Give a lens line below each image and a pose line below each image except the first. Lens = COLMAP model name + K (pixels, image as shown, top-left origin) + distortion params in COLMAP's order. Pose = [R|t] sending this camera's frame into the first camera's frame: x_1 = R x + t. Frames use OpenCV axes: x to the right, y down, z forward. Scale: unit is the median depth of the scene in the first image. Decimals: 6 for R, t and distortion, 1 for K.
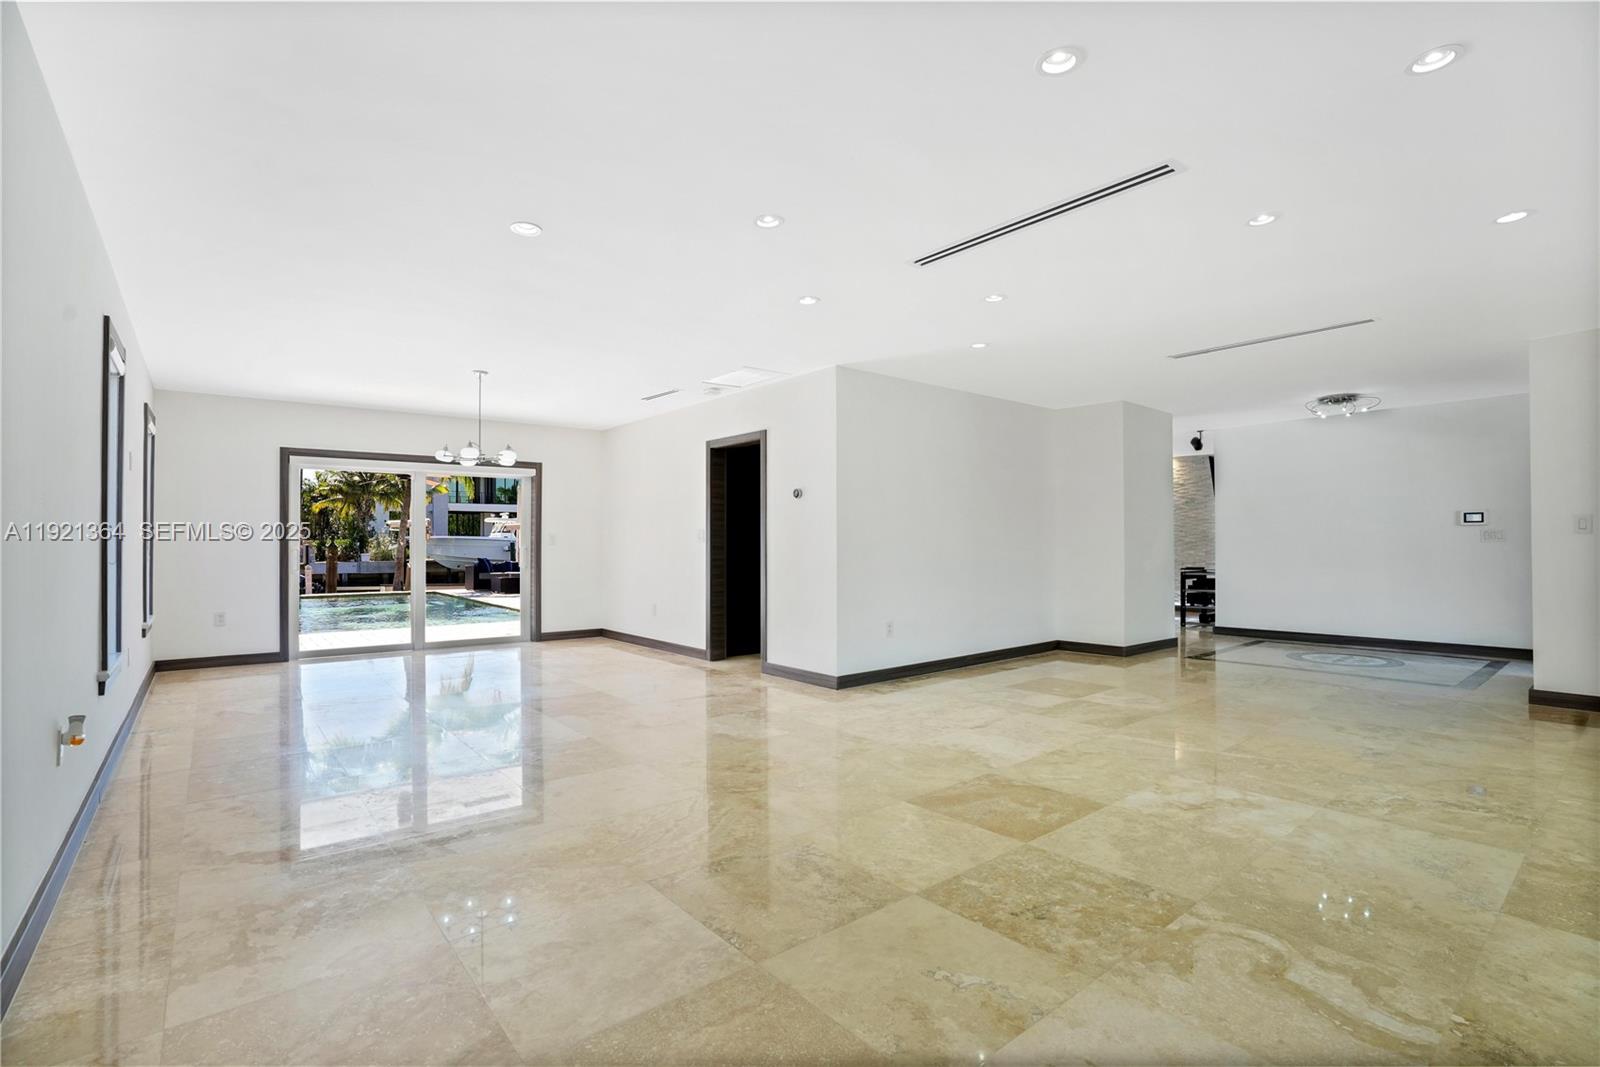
lens RADIAL K [[752.3, 0, 793.2], [0, 752.3, 511.2], [0, 0, 1]] dist [-0.063576, 0.025289]
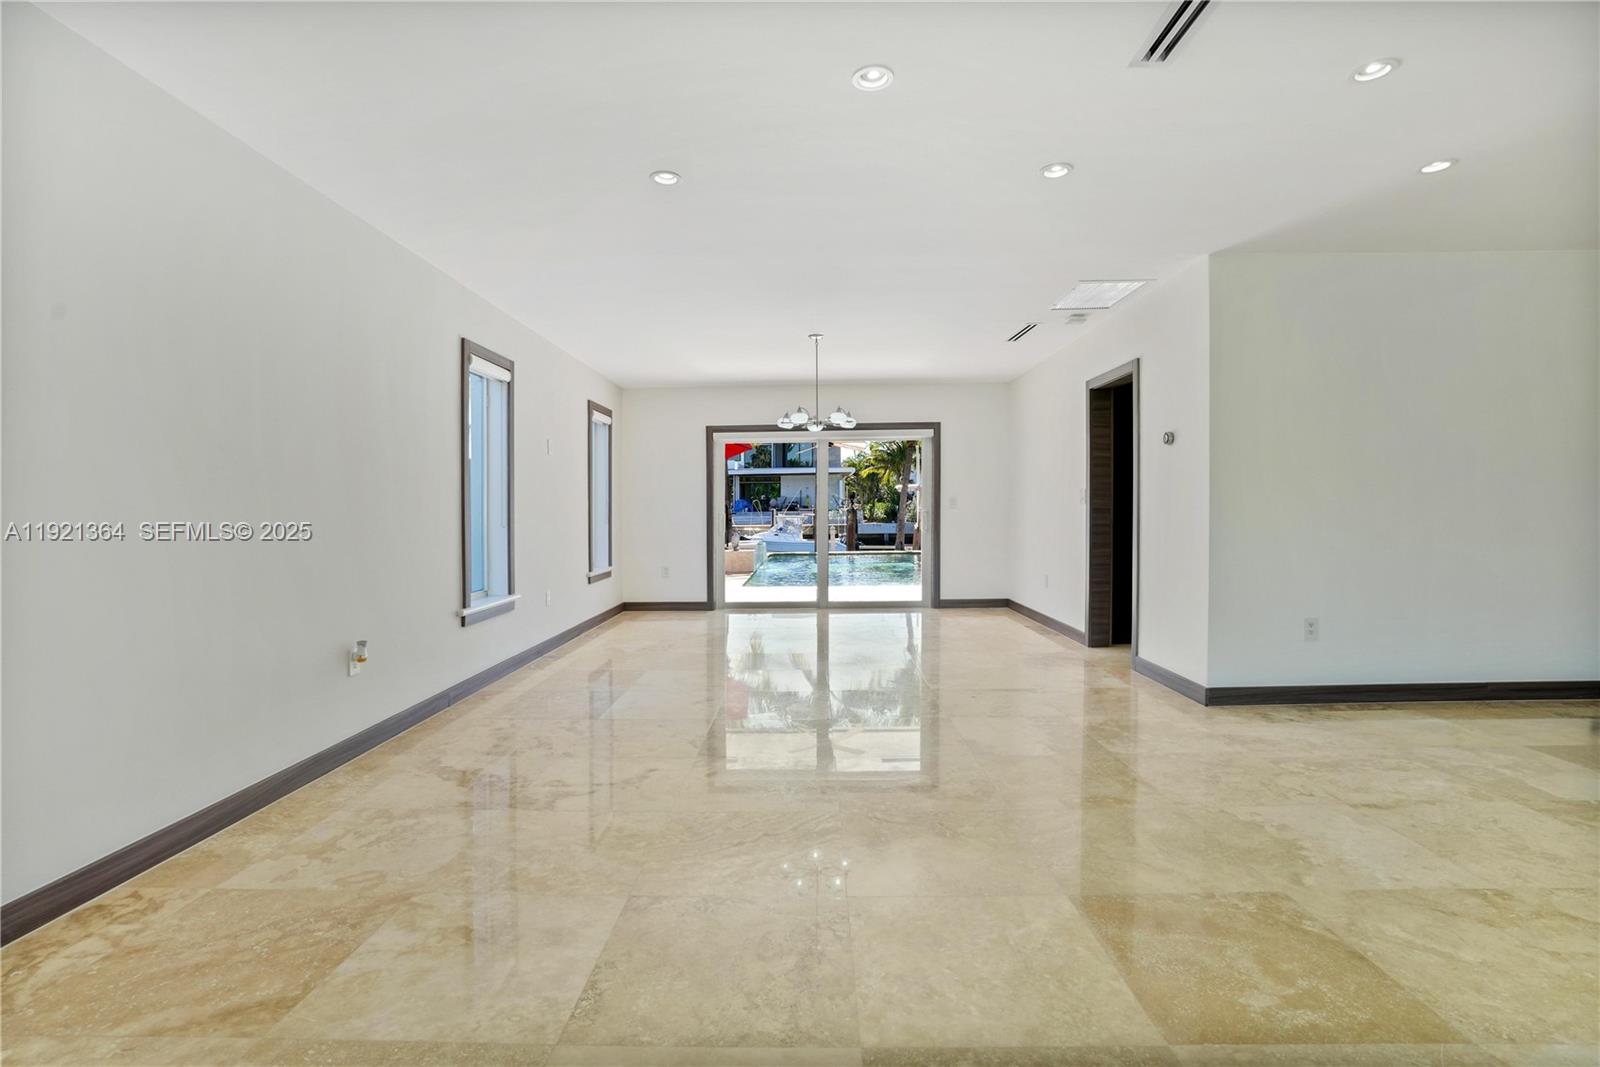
lens RADIAL K [[760.1, 0, 785.0], [0, 760.1, 527.2], [0, 0, 1]] dist [-0.069457, 0.030172]
pose [[0.757454, 0.009832, -0.652814, 0.218528], [0.037724, 0.997557, 0.058795, 0.007350], [0.651797, -0.069161, 0.755233, 0.202126]]
